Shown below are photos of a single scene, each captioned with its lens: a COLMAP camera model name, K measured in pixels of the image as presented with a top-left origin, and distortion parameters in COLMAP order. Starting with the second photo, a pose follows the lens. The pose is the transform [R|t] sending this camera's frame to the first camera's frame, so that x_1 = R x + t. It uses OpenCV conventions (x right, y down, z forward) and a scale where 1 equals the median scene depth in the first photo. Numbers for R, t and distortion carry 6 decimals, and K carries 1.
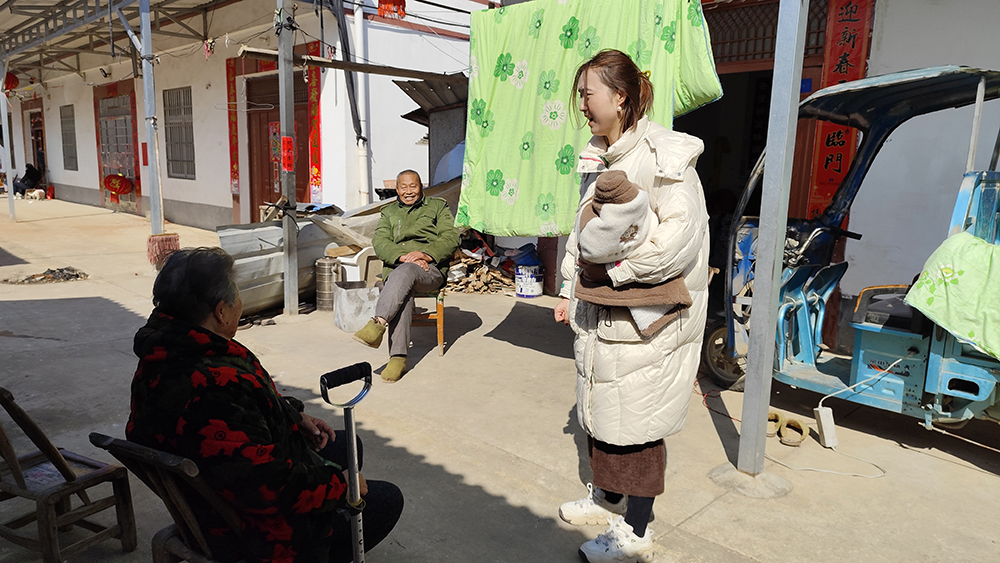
lens RADIAL K [[680.7, 0, 499.0], [0, 680.7, 279.3], [0, 0, 1]] dist [0.001841, 0.000575]
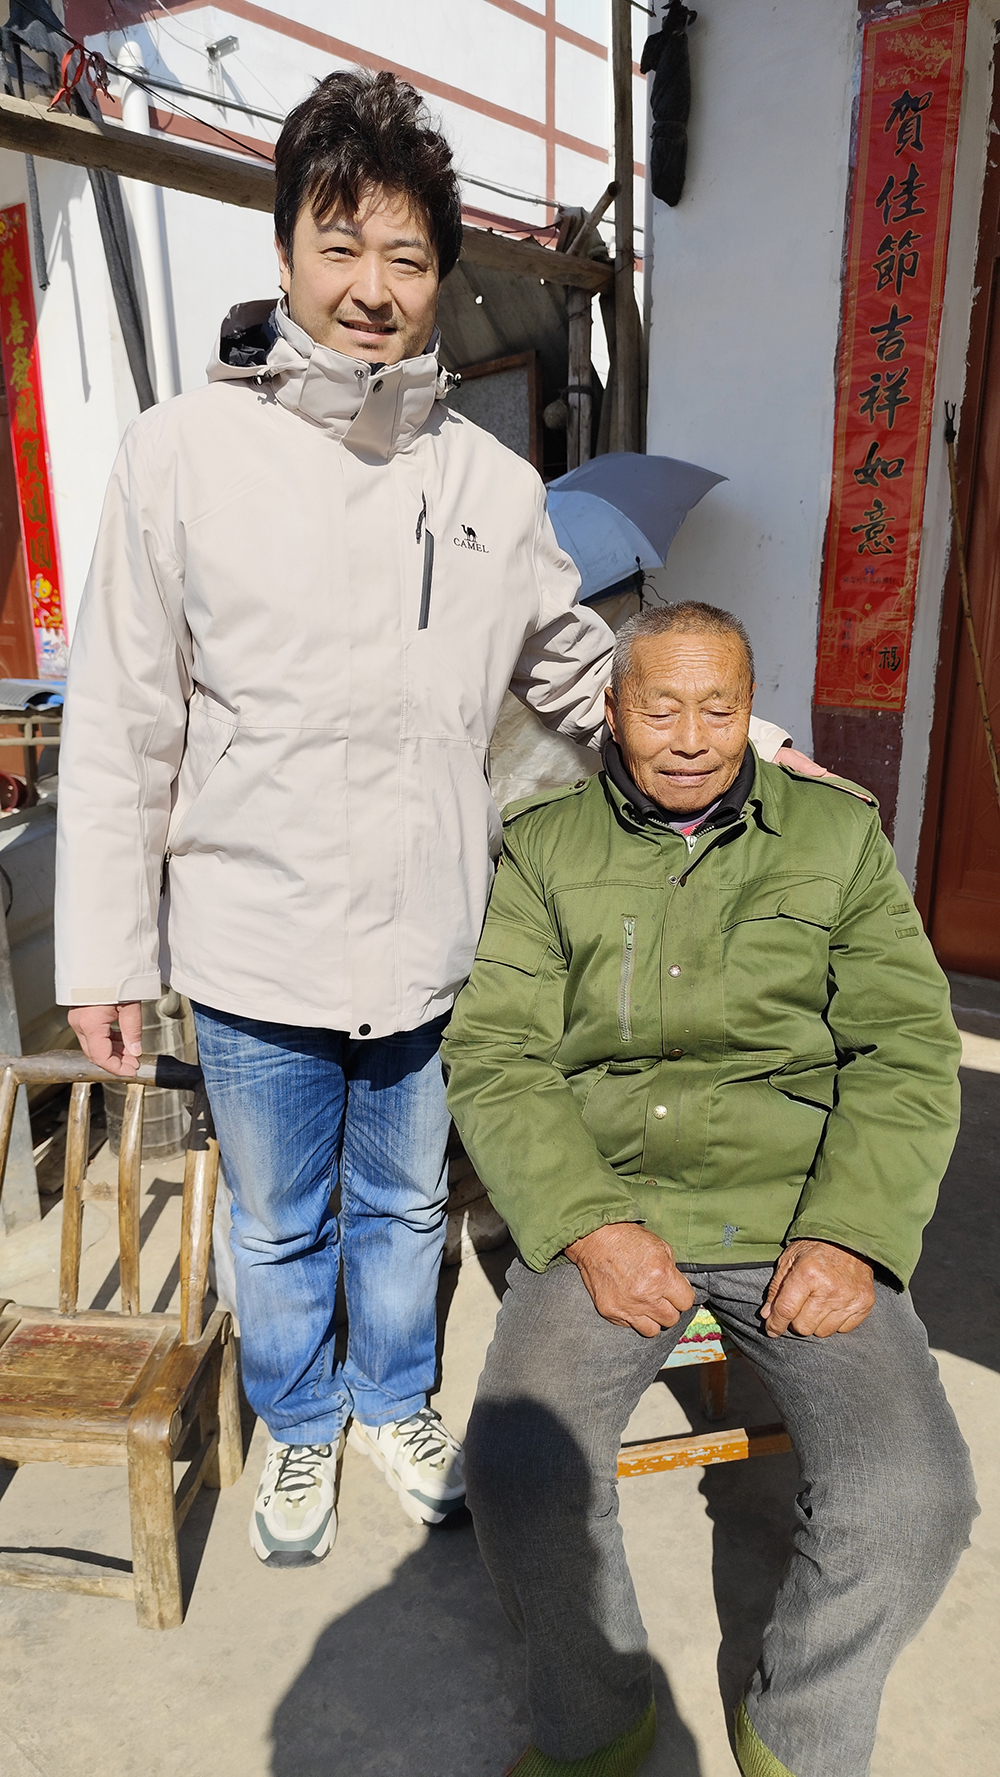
lens RADIAL K [[1209.5, 0, 501.6], [0, 1209.5, 893.0], [0, 0, 1]] dist [0.001841, 0.000575]
pose [[0.995081, -0.051492, 0.084627, -0.091427], [0.042553, 0.993642, 0.104236, -0.055661], [-0.089456, -0.100122, 0.990946, 0.326662]]
